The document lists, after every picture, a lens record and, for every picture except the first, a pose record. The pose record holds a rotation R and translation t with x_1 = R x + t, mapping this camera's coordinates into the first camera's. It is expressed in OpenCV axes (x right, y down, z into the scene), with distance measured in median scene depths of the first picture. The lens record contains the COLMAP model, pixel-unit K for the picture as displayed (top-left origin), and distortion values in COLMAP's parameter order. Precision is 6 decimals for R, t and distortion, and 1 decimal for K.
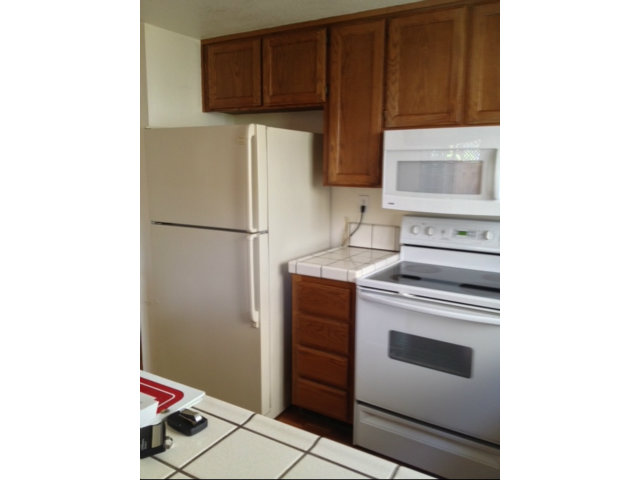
lens RADIAL K [[456.1, 0, 312.7], [0, 456.1, 239.6], [0, 0, 1]] dist [0.058424, -0.004461]
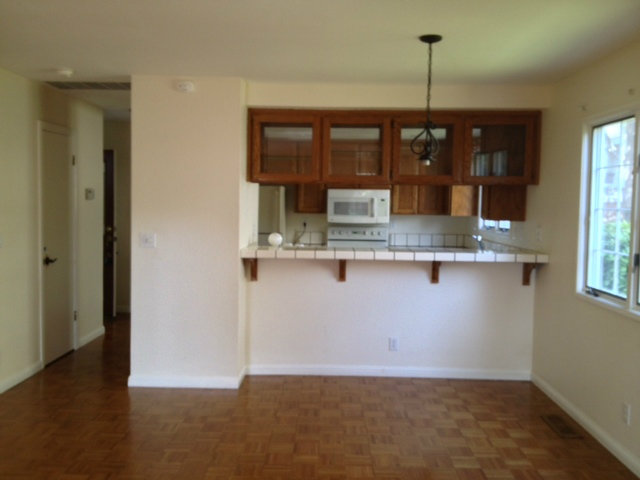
lens RADIAL K [[607.6, 0, 320.0], [0, 607.6, 240.0], [0, 0, 1]] dist [0.145541, -0.300351]
pose [[0.862483, -0.029408, 0.505230, -1.430857], [0.074180, 0.994874, -0.068724, 0.228927], [-0.500620, 0.096751, 0.860244, -1.608149]]
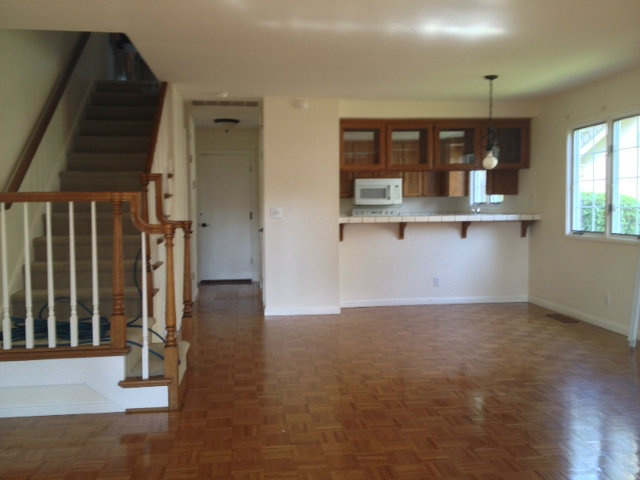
lens RADIAL K [[607.6, 0, 320.0], [0, 607.6, 240.0], [0, 0, 1]] dist [0.145541, -0.300351]
pose [[0.780441, -0.056333, 0.622687, -2.515945], [0.118929, 0.991125, -0.059394, 0.370325], [-0.613815, 0.120409, 0.780214, -1.927874]]
